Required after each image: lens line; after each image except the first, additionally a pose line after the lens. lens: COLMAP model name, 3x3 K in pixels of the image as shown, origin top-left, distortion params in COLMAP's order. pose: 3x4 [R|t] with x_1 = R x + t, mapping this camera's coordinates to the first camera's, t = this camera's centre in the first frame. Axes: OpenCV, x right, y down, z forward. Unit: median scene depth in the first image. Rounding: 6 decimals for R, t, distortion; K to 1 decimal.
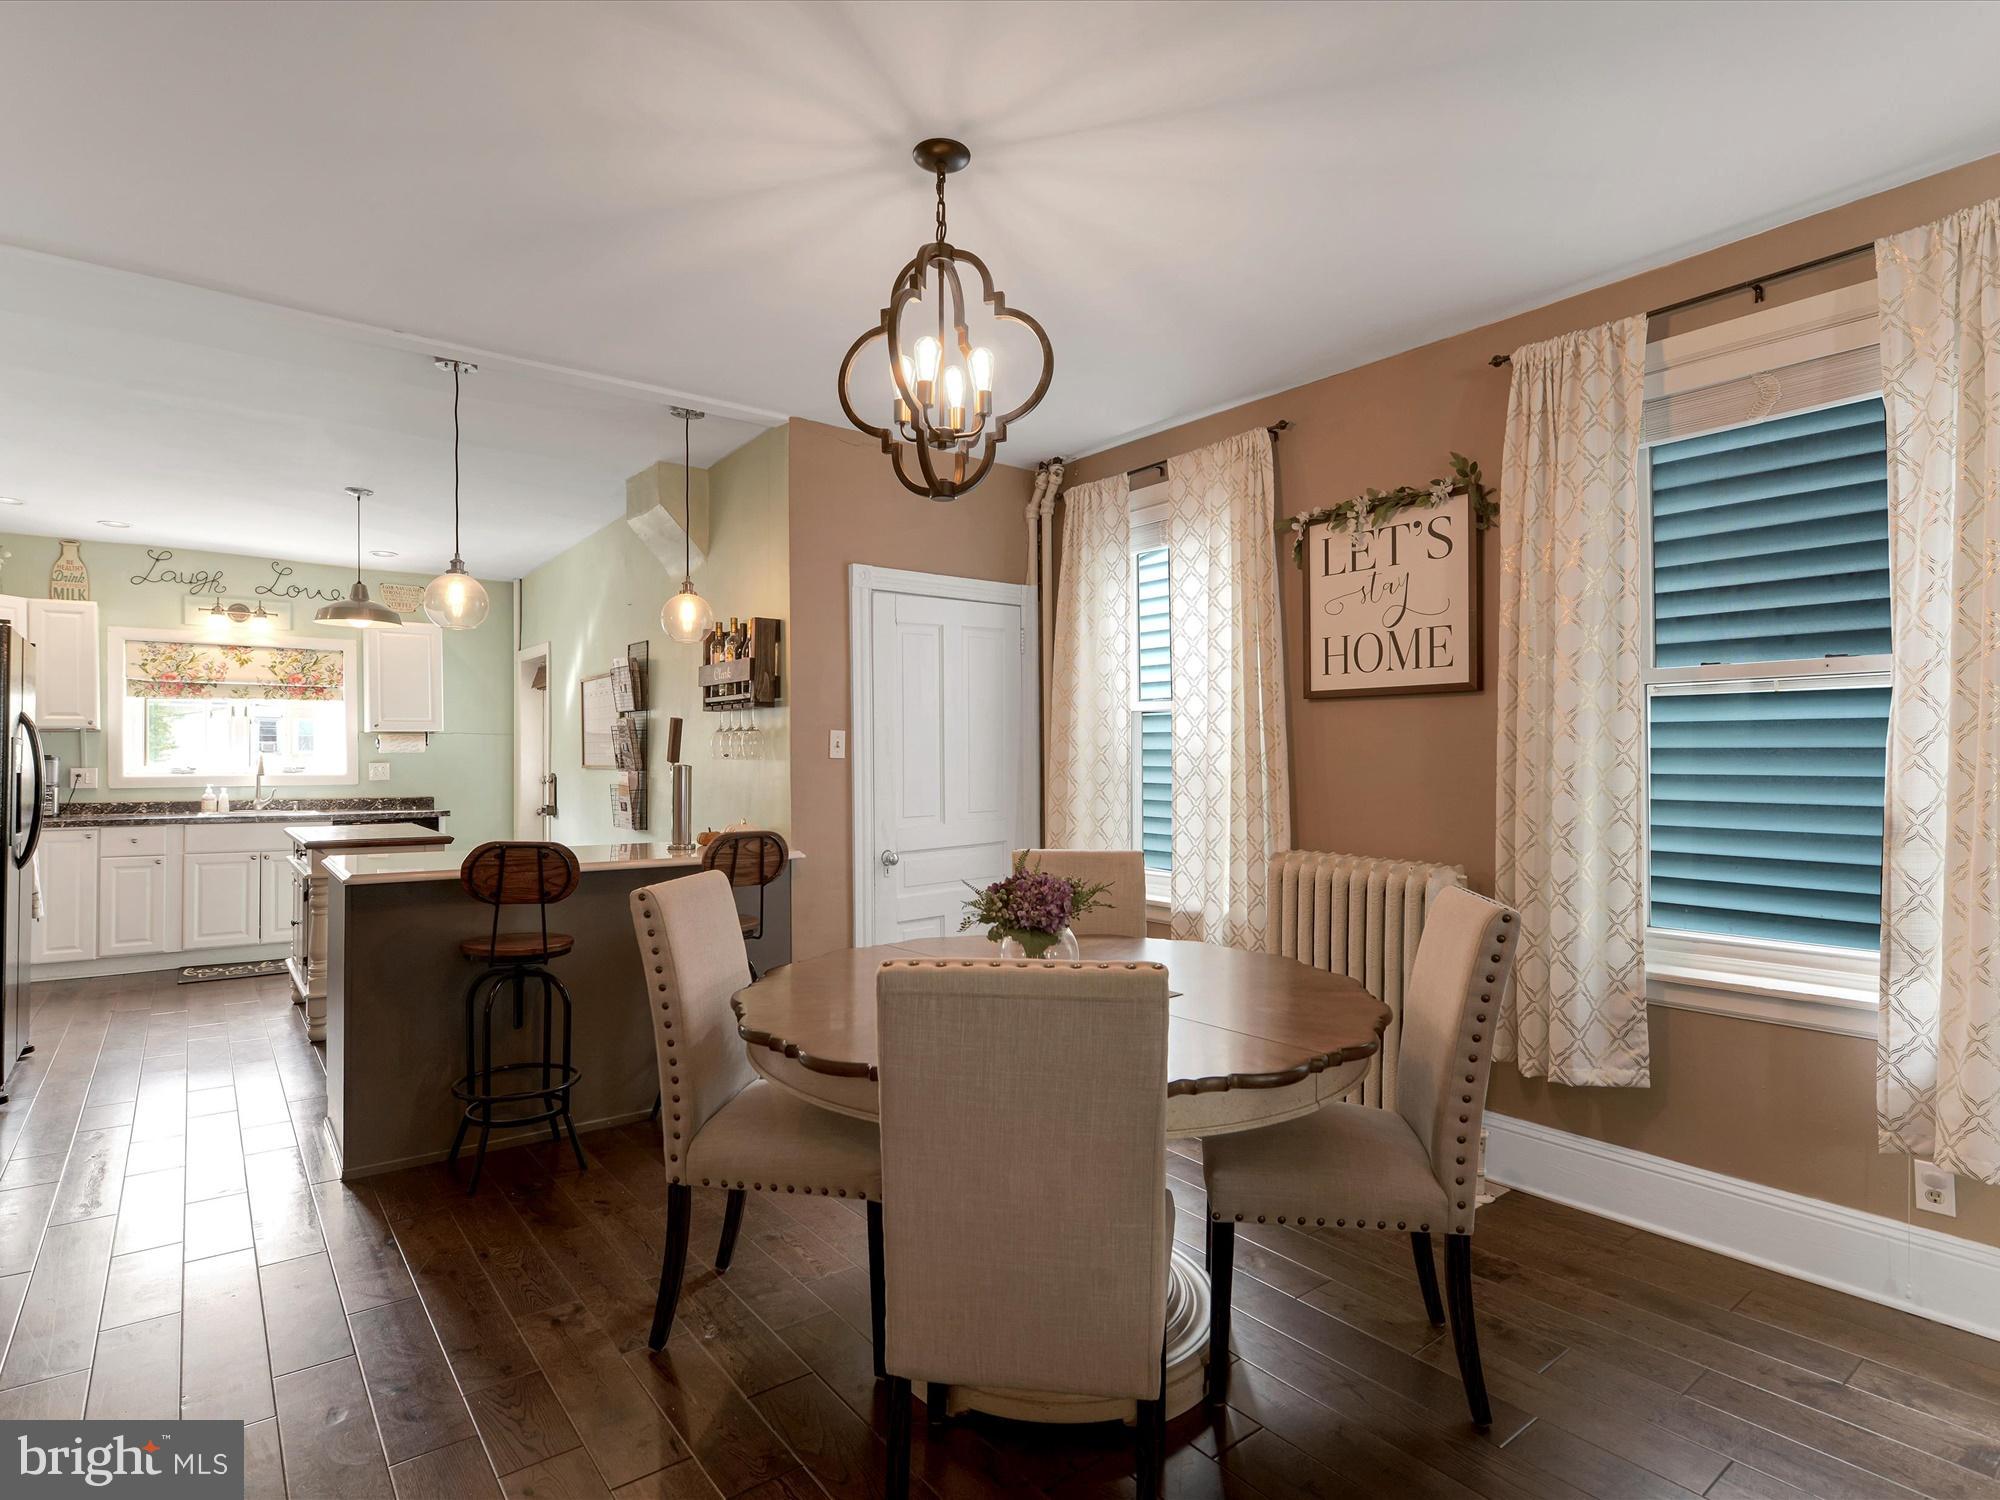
lens RADIAL K [[1050.0, 0, 998.2], [0, 1050.0, 756.4], [0, 0, 1]] dist [-0.003411, -0.000771]
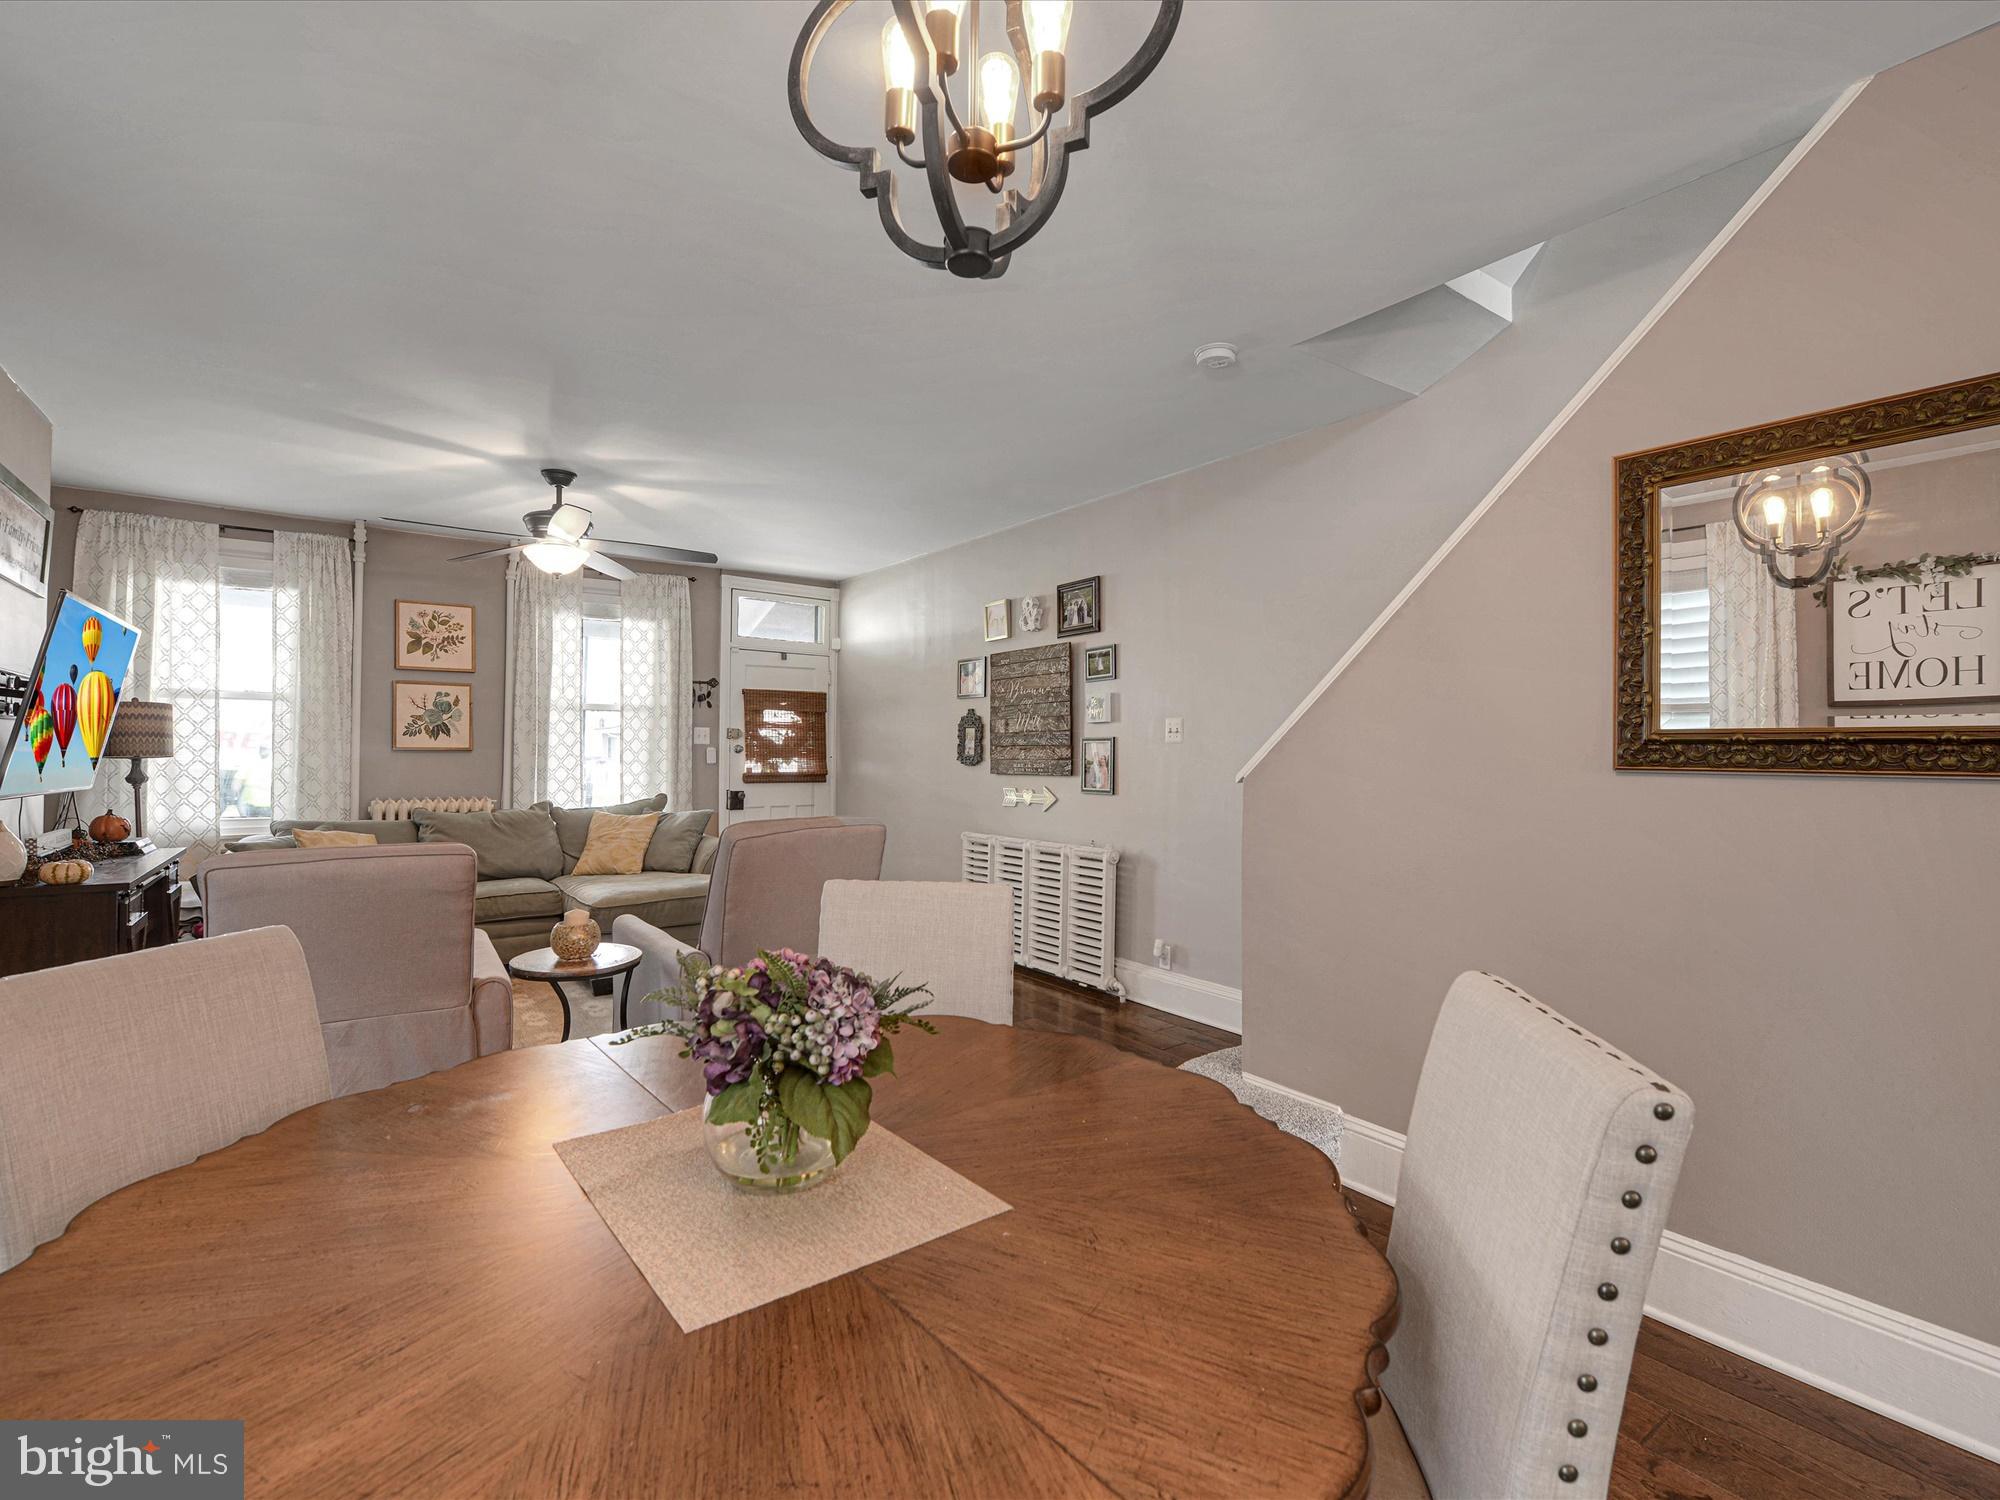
lens RADIAL K [[919.7, 0, 1003.8], [0, 919.7, 743.7], [0, 0, 1]] dist [-0.003966, -0.001017]
pose [[-0.999641, -0.006569, 0.025966, -0.038856], [-0.006915, 0.999888, -0.013267, 0.003753], [-0.025876, -0.013442, -0.999575, 0.627691]]
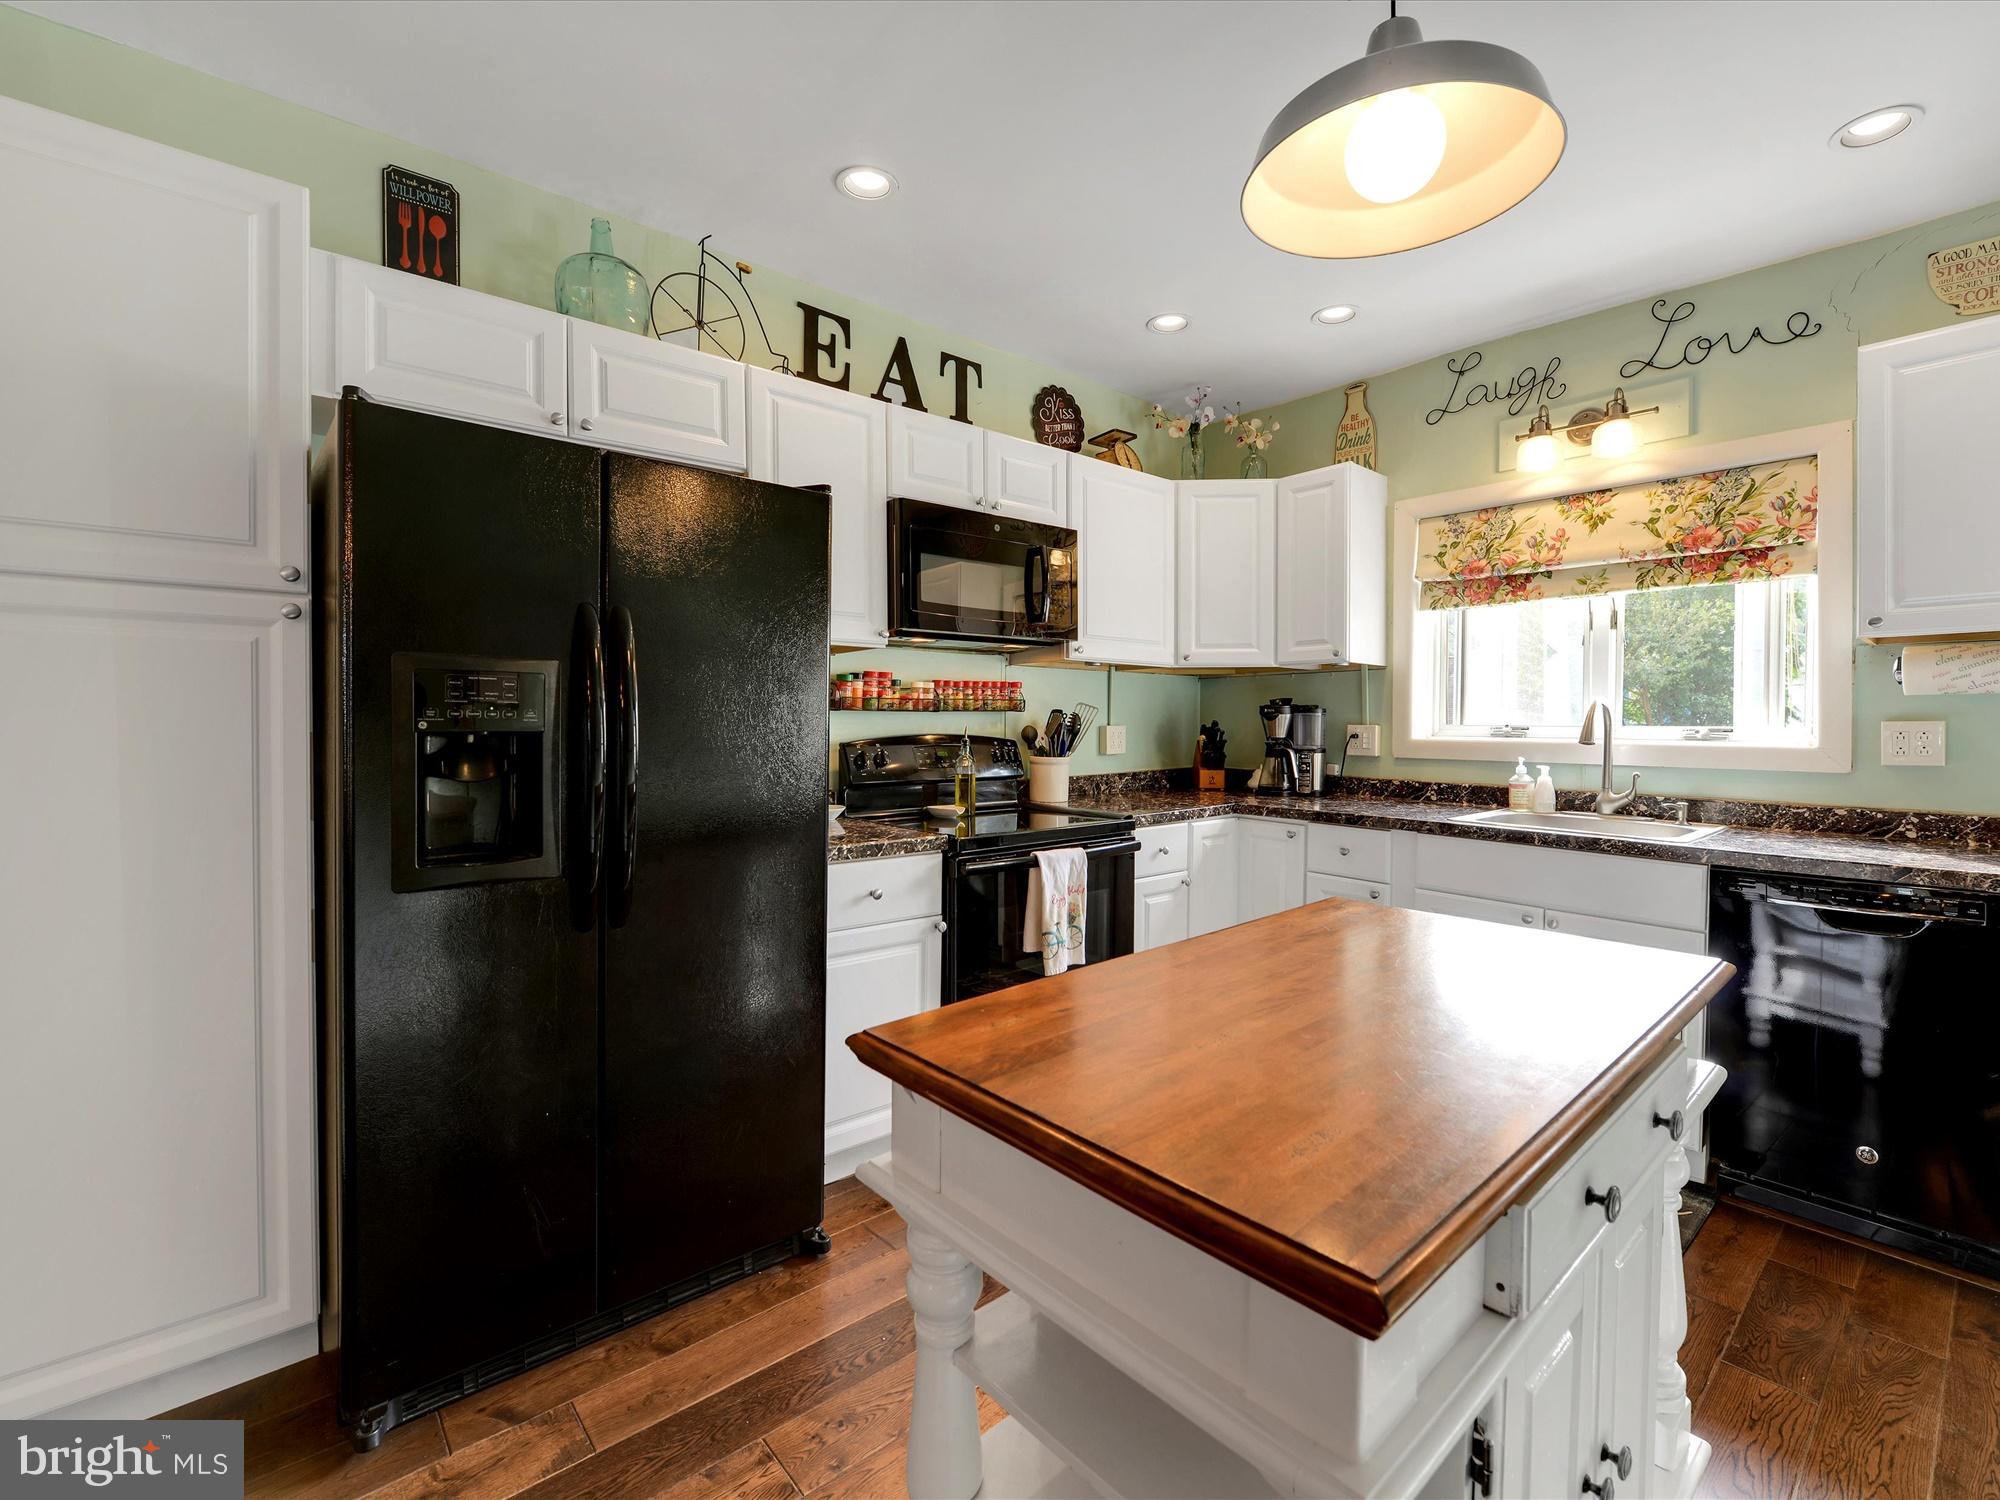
lens RADIAL K [[898.5, 0, 1001.0], [0, 898.5, 735.5], [0, 0, 1]] dist [-0.008992, -0.000658]
pose [[0.060924, 0.022750, -0.997883, -0.379800], [-0.000480, 0.999741, 0.022763, 0.005959], [0.998142, -0.000907, 0.060919, 0.865848]]
